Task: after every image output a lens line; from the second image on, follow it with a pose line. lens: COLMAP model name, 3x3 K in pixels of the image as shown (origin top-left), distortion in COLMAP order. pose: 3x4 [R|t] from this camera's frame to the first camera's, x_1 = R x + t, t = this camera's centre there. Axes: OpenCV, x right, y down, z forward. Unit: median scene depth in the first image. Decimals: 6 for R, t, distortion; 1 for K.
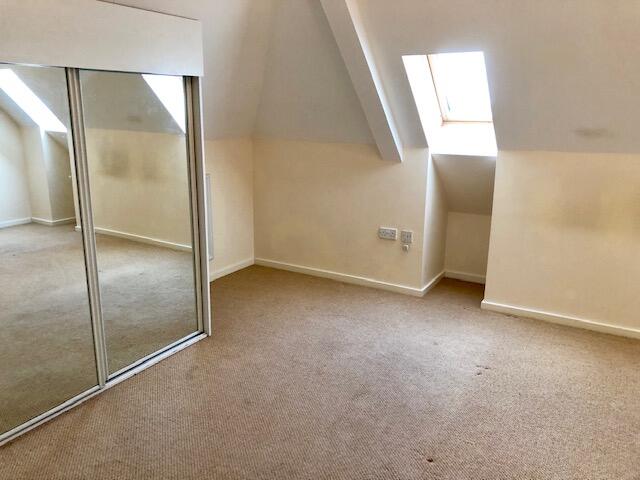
lens RADIAL K [[538.3, 0, 319.8], [0, 538.3, 239.9], [0, 0, 1]] dist [0.063505, -0.002601]
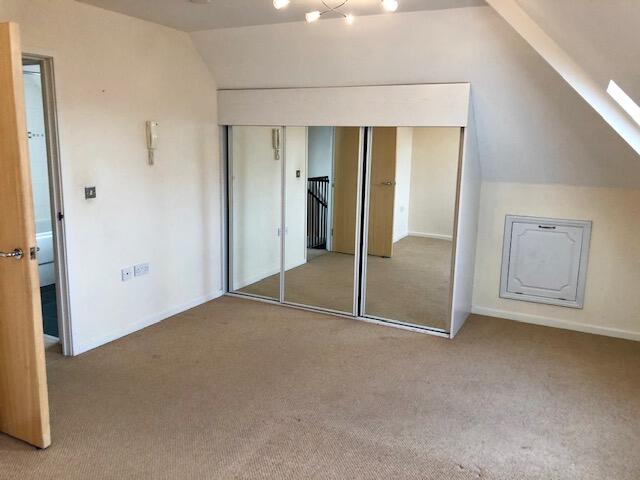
lens RADIAL K [[538.3, 0, 320.3], [0, 538.3, 239.7], [0, 0, 1]] dist [0.063505, -0.002601]
pose [[0.058454, 0.173112, -0.983166, 1.035088], [-0.276461, 0.949139, 0.150683, -0.148142], [0.959246, 0.262999, 0.103340, 0.611114]]
